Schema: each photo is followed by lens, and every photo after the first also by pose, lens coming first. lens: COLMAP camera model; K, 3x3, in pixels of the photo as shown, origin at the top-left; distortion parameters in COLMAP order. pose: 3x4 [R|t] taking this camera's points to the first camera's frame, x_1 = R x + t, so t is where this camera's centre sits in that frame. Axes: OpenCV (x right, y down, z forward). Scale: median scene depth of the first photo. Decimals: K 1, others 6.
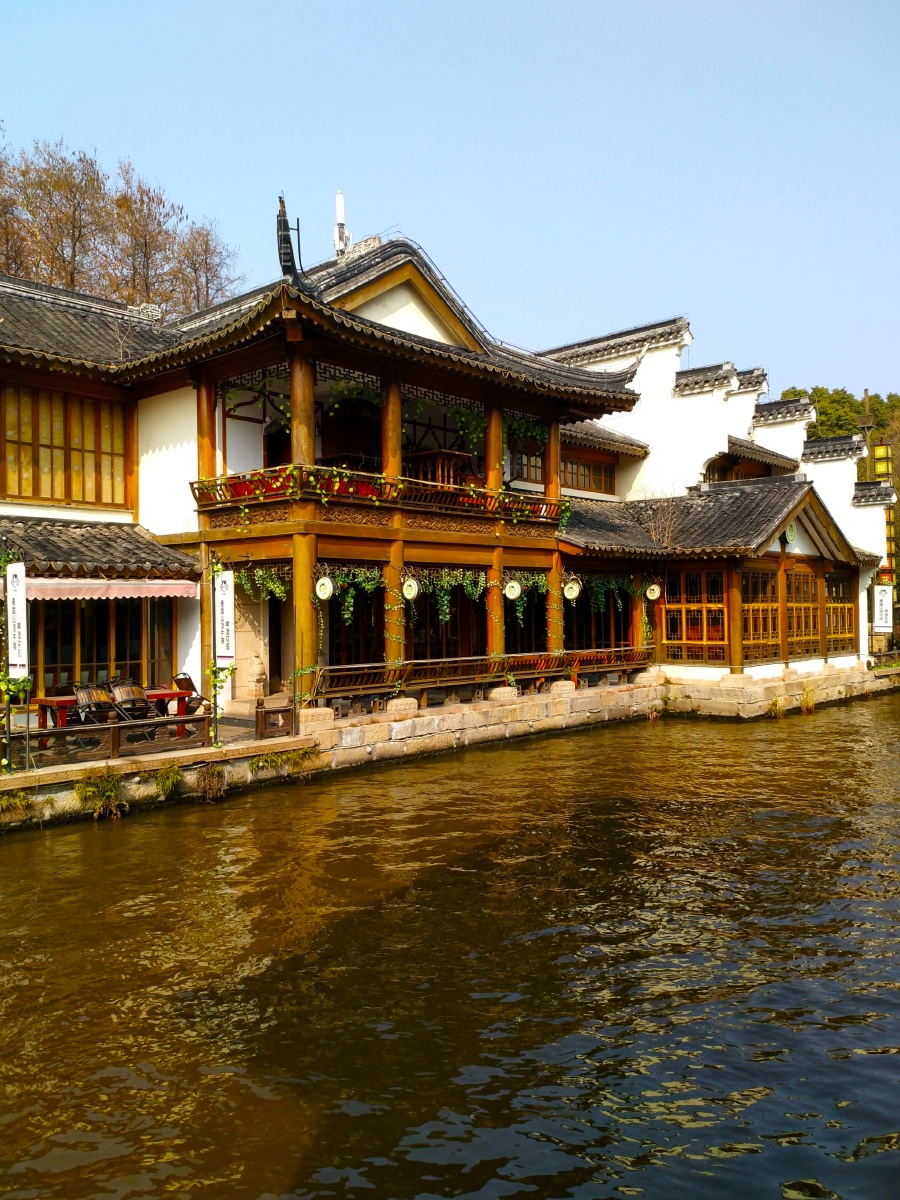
lens RADIAL K [[929.5, 0, 450.0], [0, 929.5, 600.0], [0, 0, 1]] dist [0.024240, -0.001815]
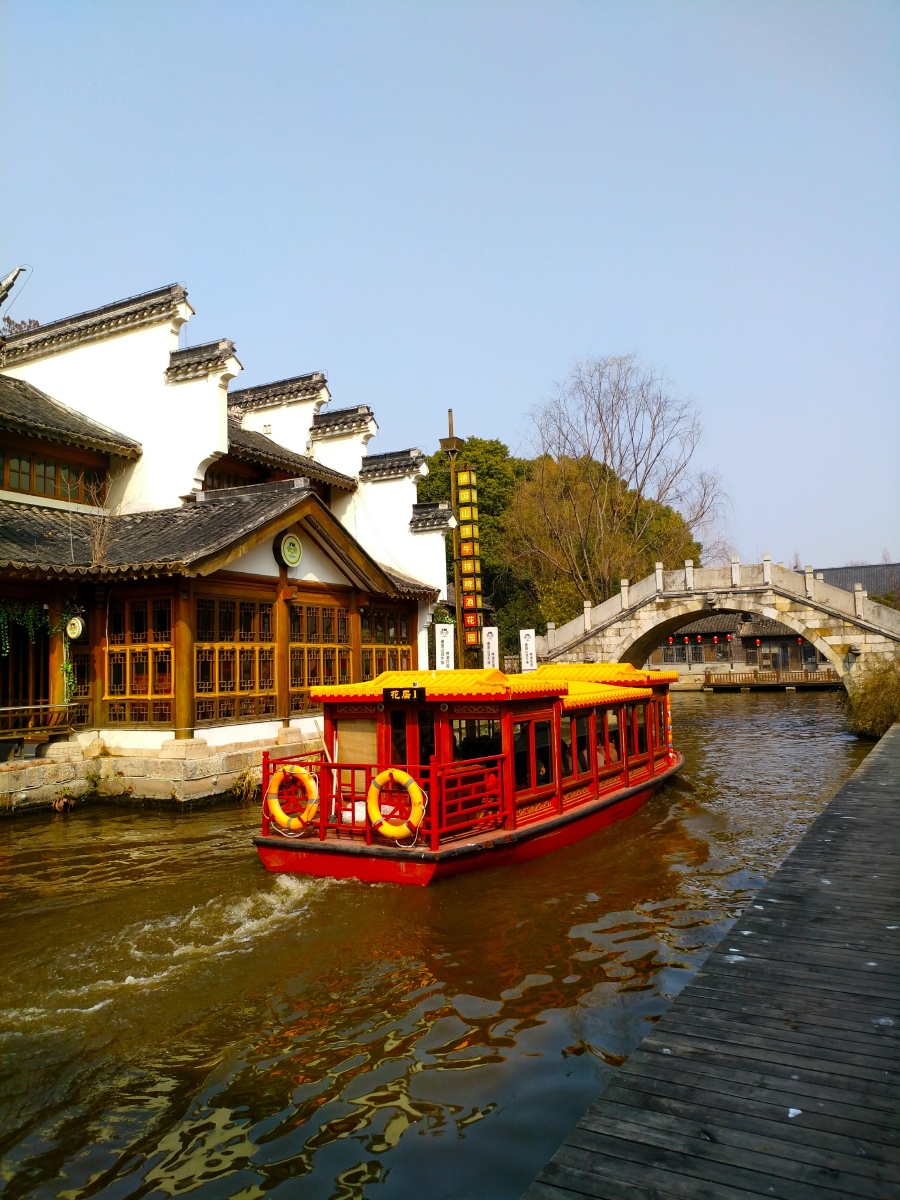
lens RADIAL K [[897.9, 0, 450.0], [0, 897.9, 600.0], [0, 0, 1]] dist [0.002530, -0.001712]
pose [[0.962761, 0.000905, 0.270351, 0.290379], [0.016707, 0.997884, -0.062836, 0.017125], [-0.269836, 0.065013, 0.960709, 0.242609]]
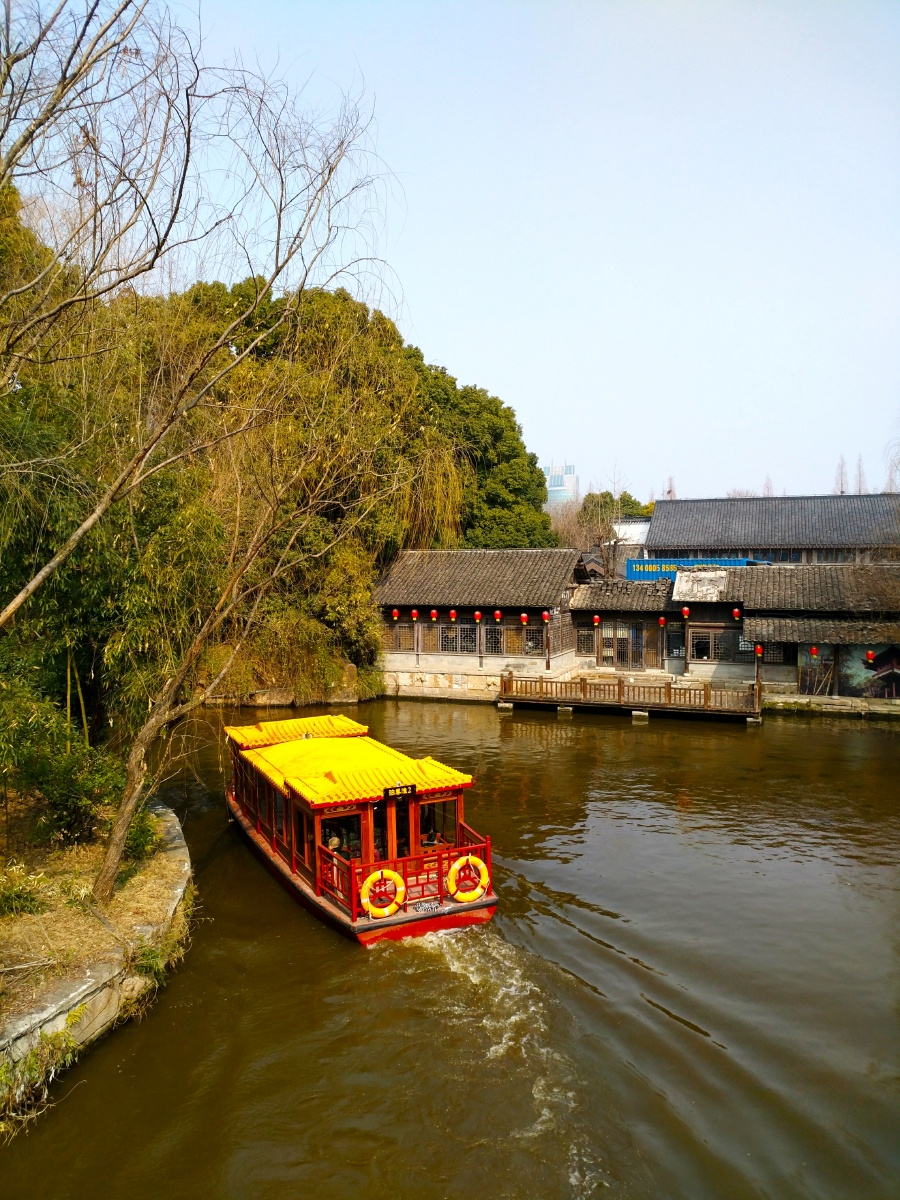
lens RADIAL K [[929.5, 0, 450.0], [0, 929.5, 600.0], [0, 0, 1]] dist [0.024240, -0.001815]
pose [[0.916059, 0.001594, 0.401040, 0.741855], [-0.015556, 0.999381, 0.031563, -0.057762], [-0.400741, -0.035152, 0.915517, 0.829658]]
